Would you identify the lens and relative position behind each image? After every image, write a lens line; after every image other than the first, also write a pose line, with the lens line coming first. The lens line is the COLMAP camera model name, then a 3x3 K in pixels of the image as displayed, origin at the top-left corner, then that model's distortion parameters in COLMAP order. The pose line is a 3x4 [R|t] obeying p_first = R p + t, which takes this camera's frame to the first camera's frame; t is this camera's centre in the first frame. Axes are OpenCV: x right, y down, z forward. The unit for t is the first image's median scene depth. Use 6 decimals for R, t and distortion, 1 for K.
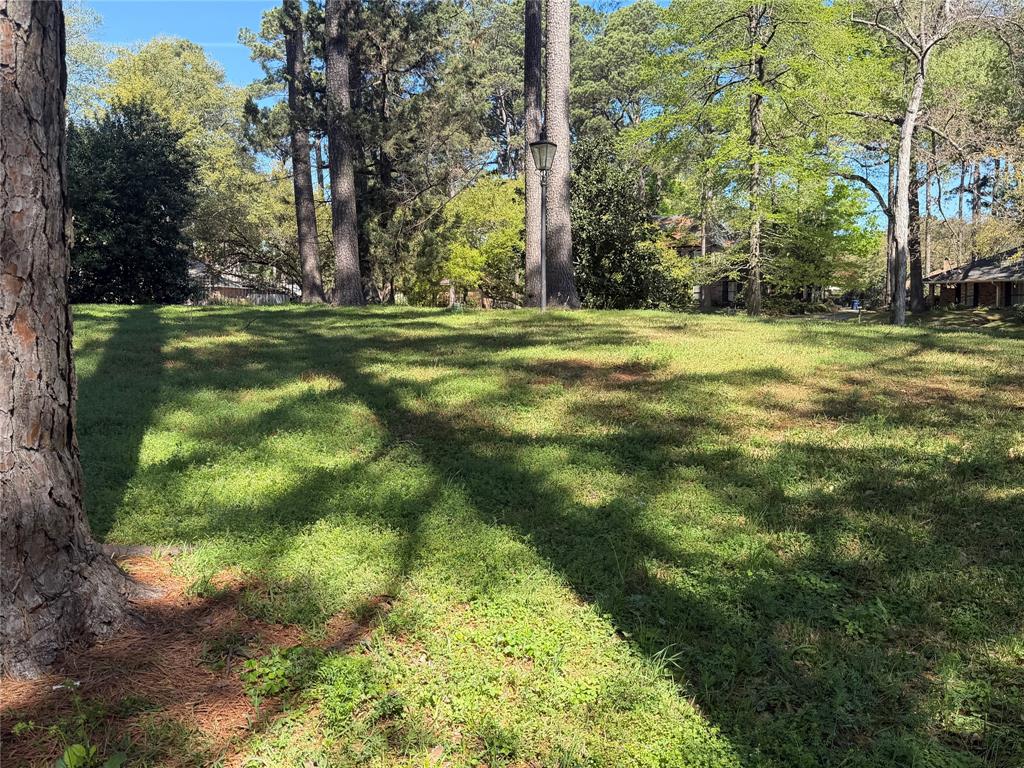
lens RADIAL K [[929.4, 0, 507.2], [0, 929.4, 380.4], [0, 0, 1]] dist [0.181156, -0.335142]
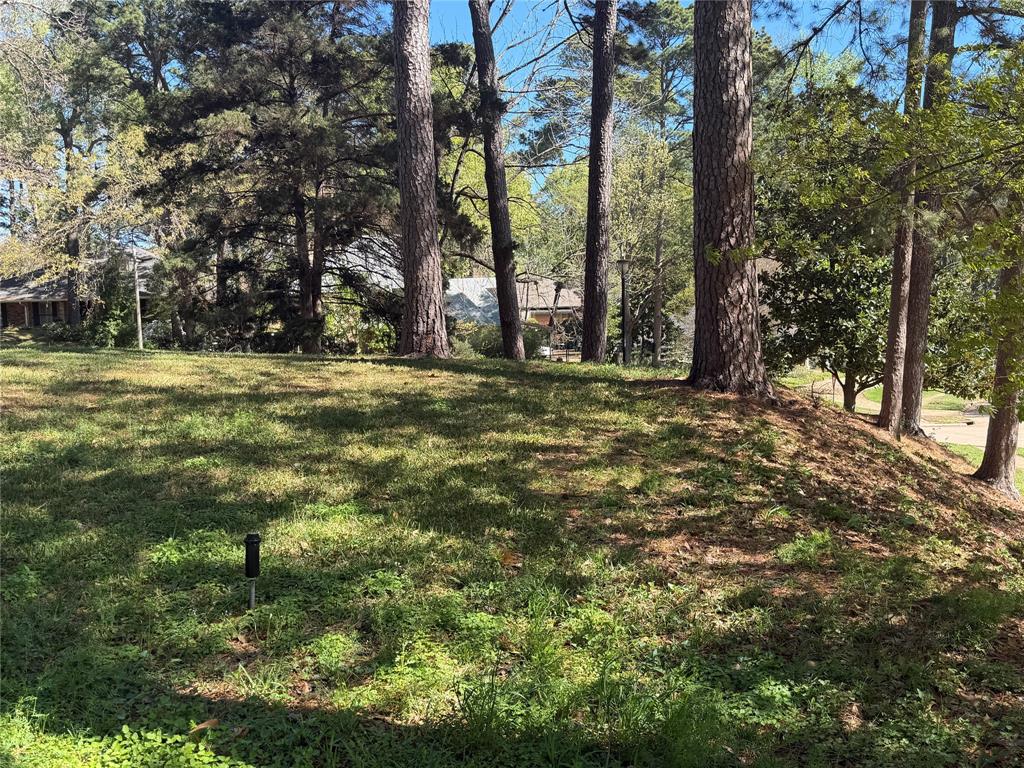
lens RADIAL K [[929.4, 0, 507.2], [0, 929.4, 380.4], [0, 0, 1]] dist [0.181156, -0.335142]
pose [[0.585984, -0.065886, 0.807639, -0.011239], [0.083385, 0.996301, 0.020777, 0.001626], [-0.806021, 0.055170, 0.589311, -0.010311]]
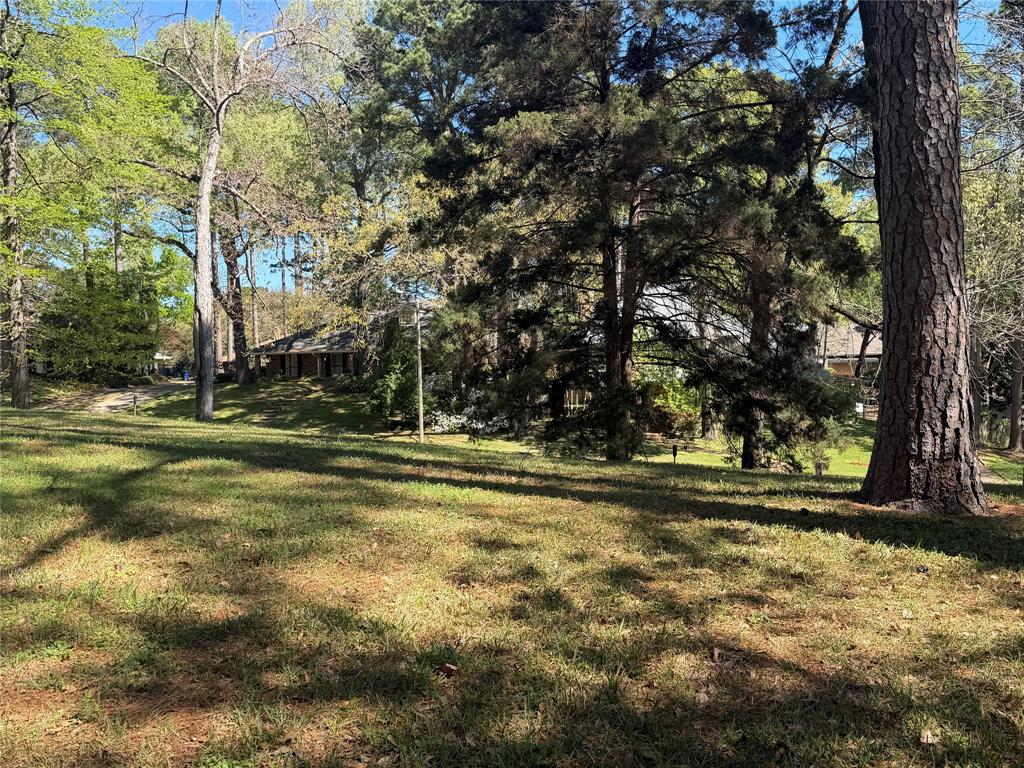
lens RADIAL K [[929.4, 0, 507.2], [0, 929.4, 380.4], [0, 0, 1]] dist [0.181156, -0.335142]
pose [[0.788128, -0.019660, 0.615198, 0.052697], [0.062506, 0.996879, -0.048219, -0.012851], [-0.612330, 0.076456, 0.786897, 0.078837]]
